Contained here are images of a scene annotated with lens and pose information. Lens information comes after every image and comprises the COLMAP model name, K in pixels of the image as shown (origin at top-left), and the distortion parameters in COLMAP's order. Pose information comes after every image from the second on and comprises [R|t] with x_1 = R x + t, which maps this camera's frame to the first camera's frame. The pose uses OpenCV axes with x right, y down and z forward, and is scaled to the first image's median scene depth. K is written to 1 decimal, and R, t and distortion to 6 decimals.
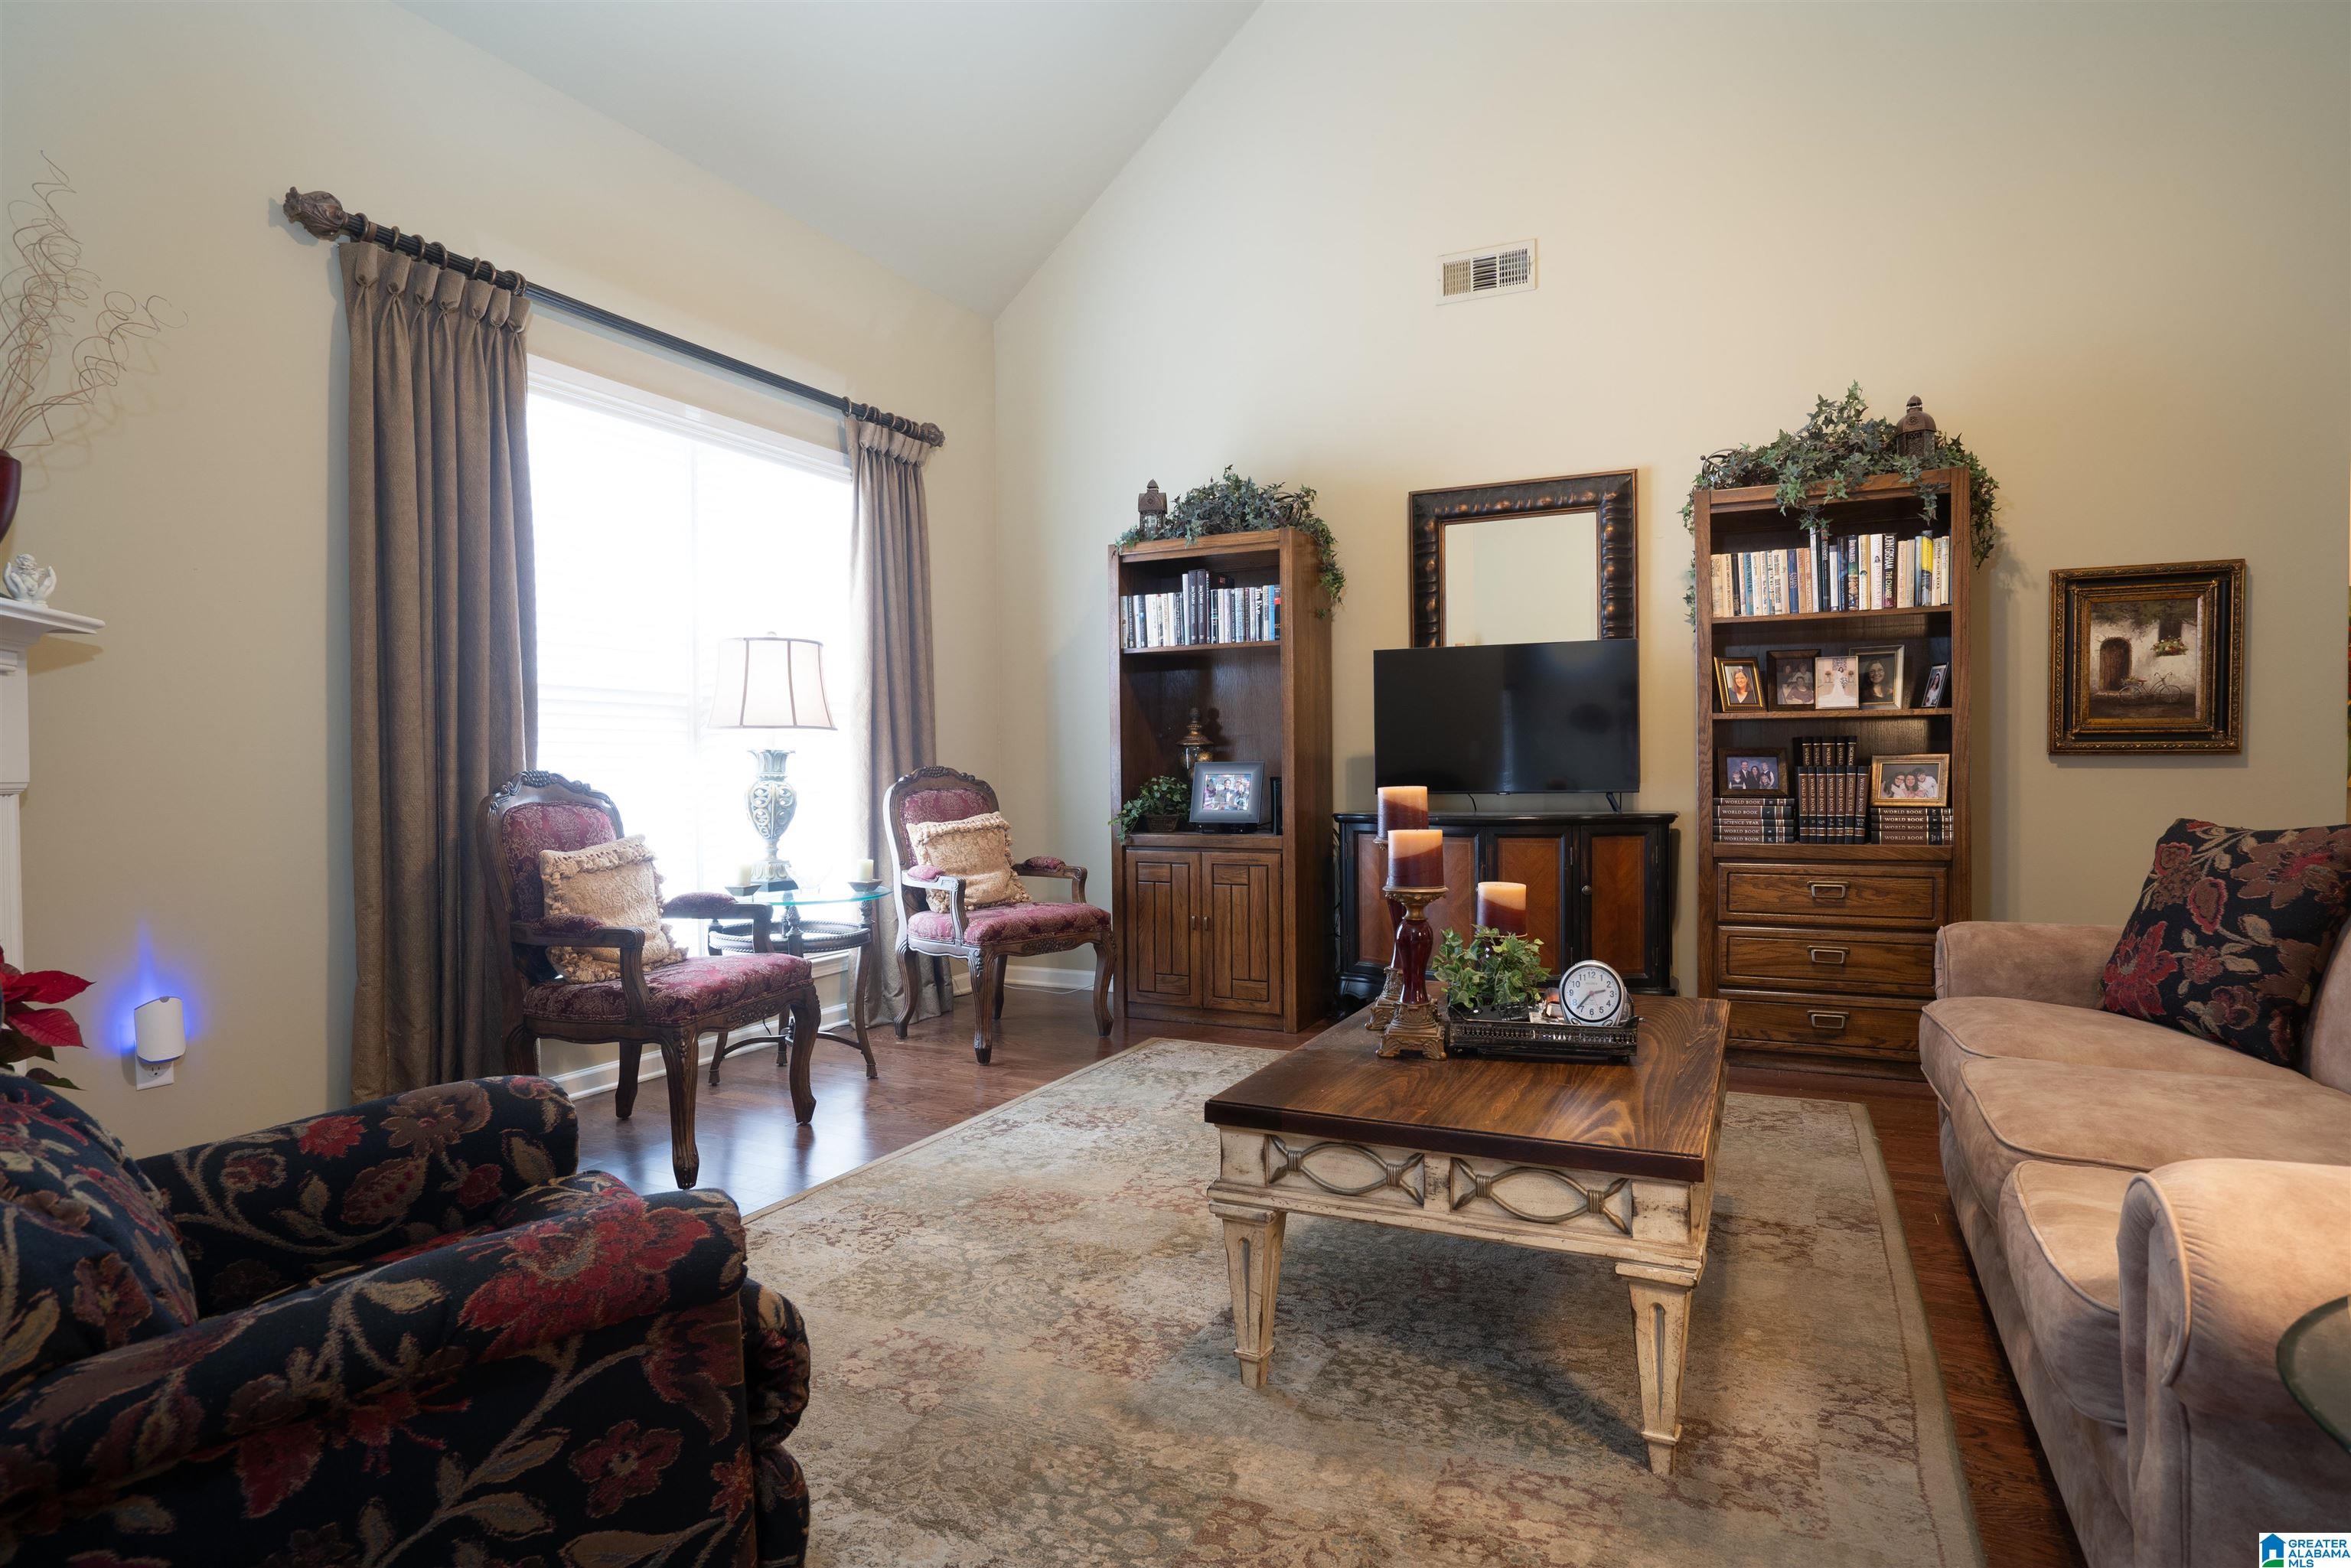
lens RADIAL K [[1267.6, 0, 1188.1], [0, 1267.6, 764.0], [0, 0, 1]] dist [-0.022522, 0.003983]
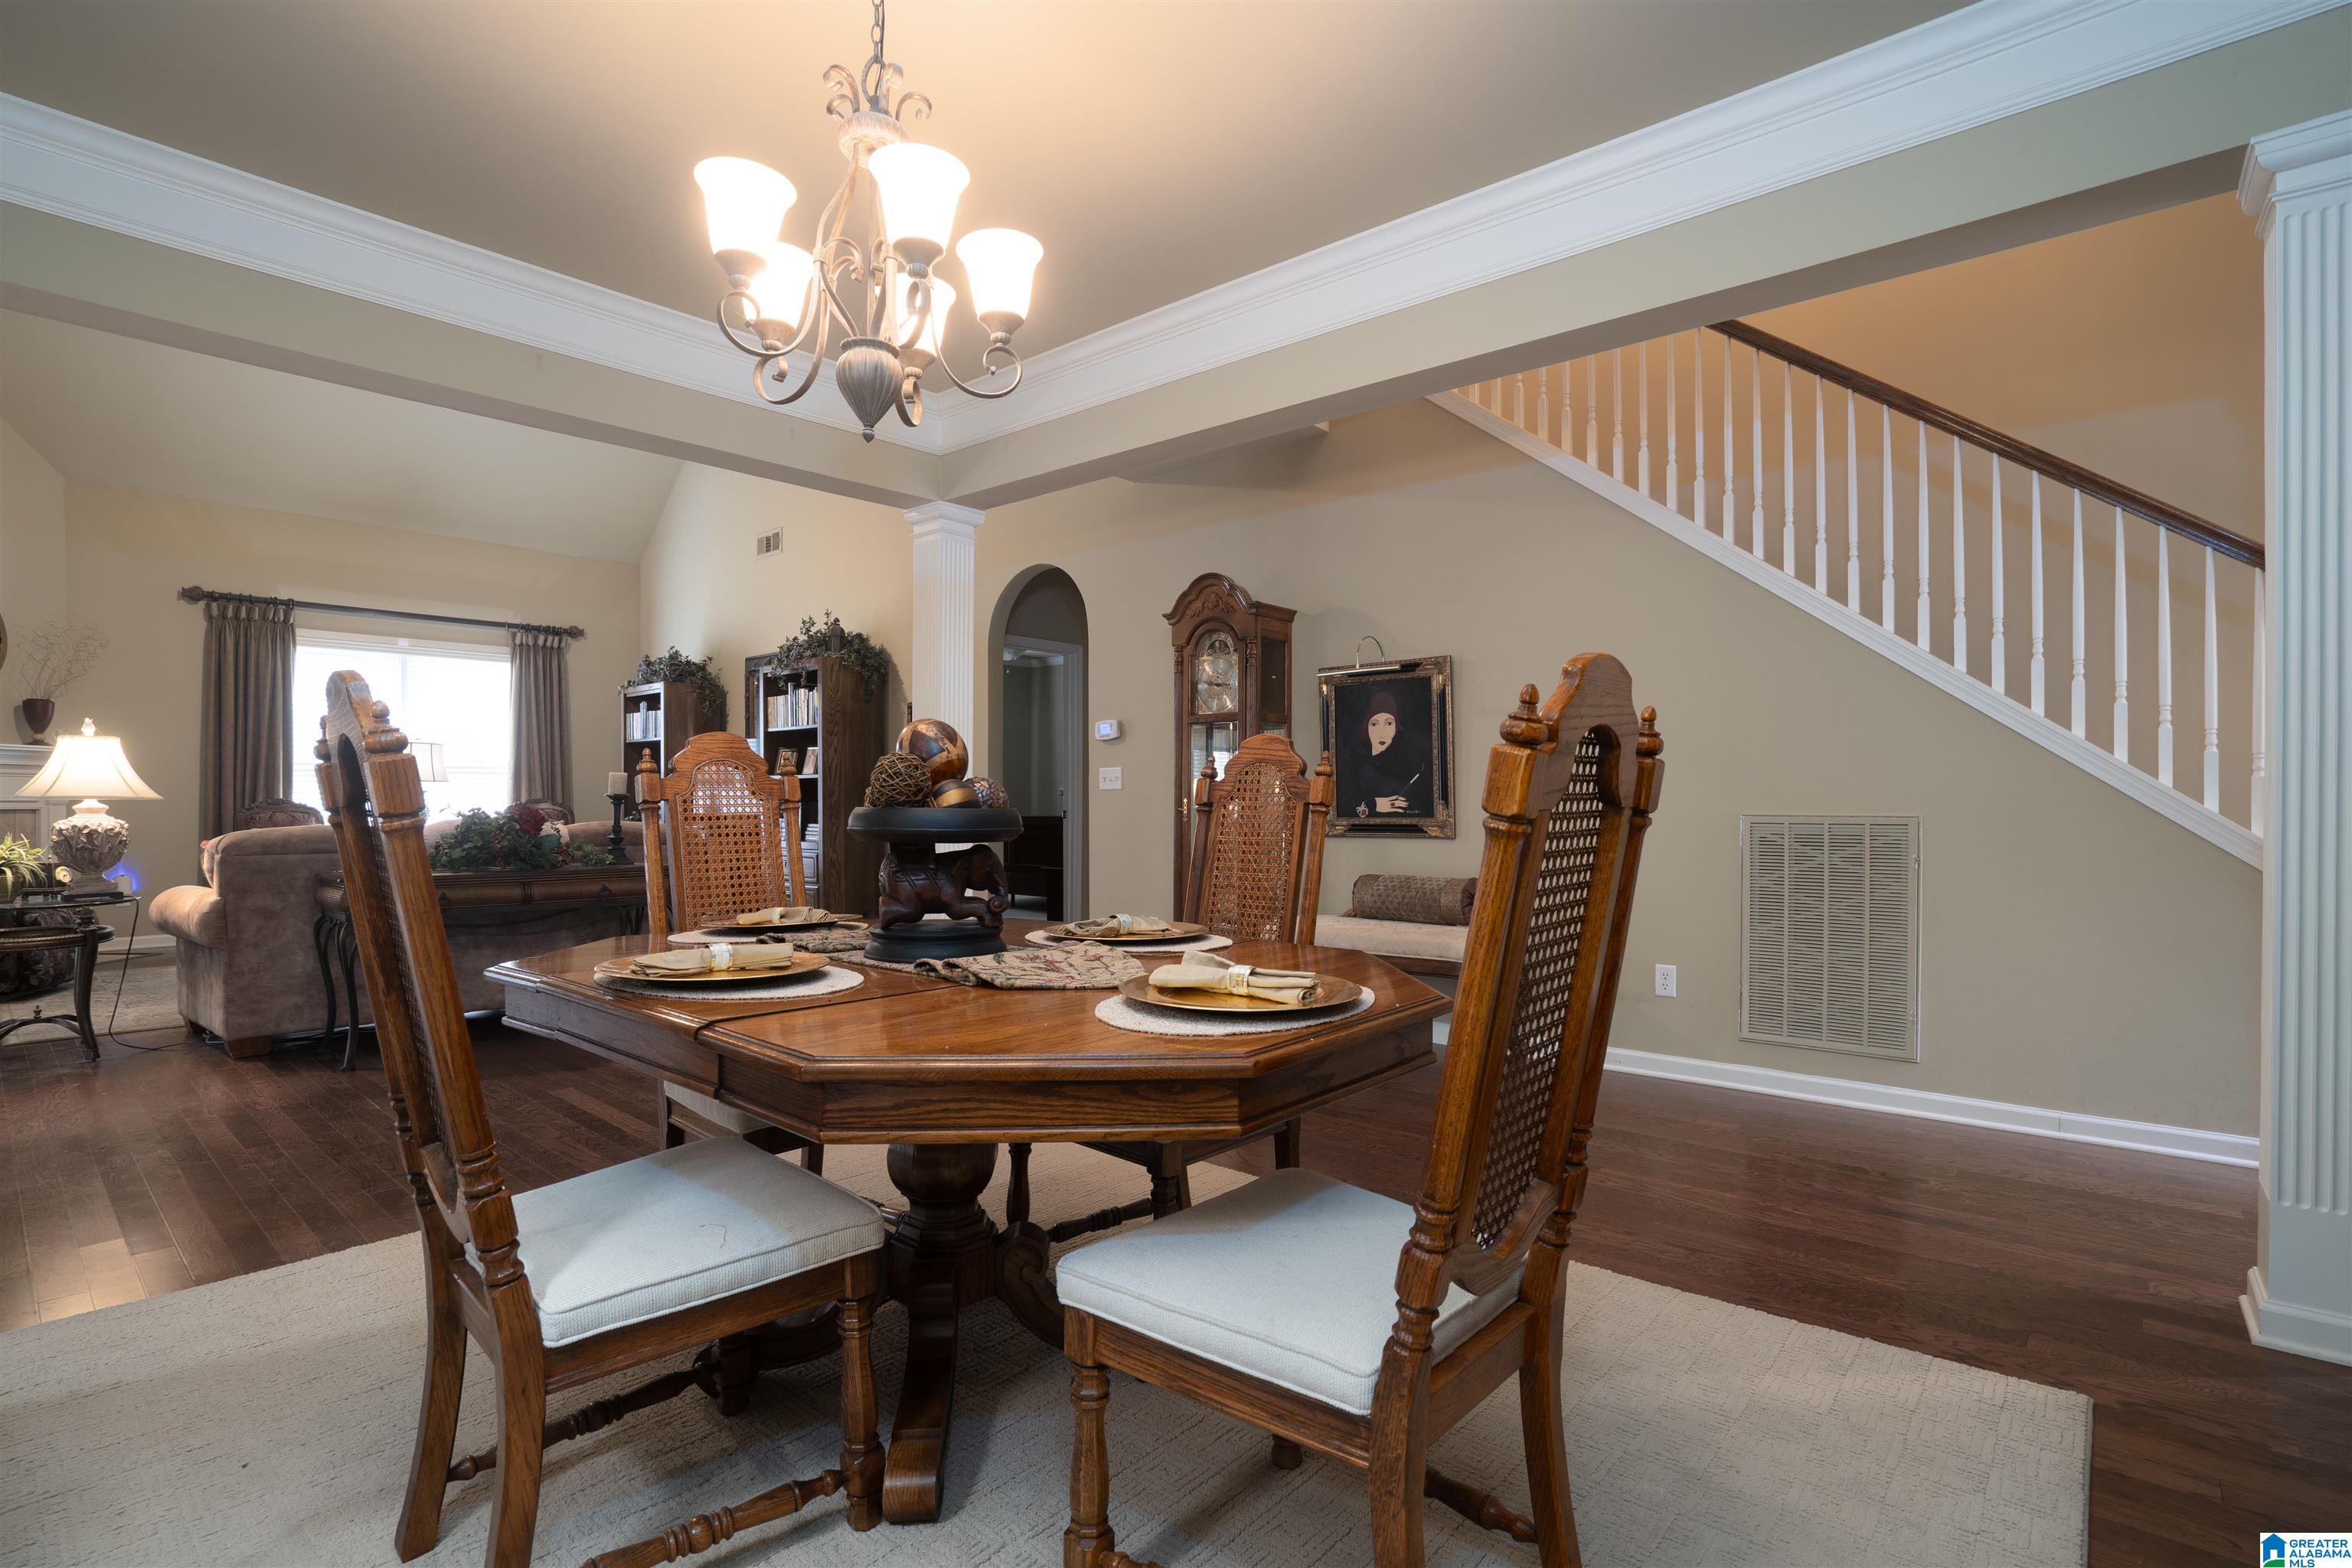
lens RADIAL K [[1110.9, 0, 1200.4], [0, 1110.9, 812.5], [0, 0, 1]] dist [-0.053035, 0.017479]
pose [[0.967635, 0.014274, -0.251952, 1.566536], [-0.009825, 0.999773, 0.018910, -0.021733], [0.252164, -0.015823, 0.967555, -0.557010]]
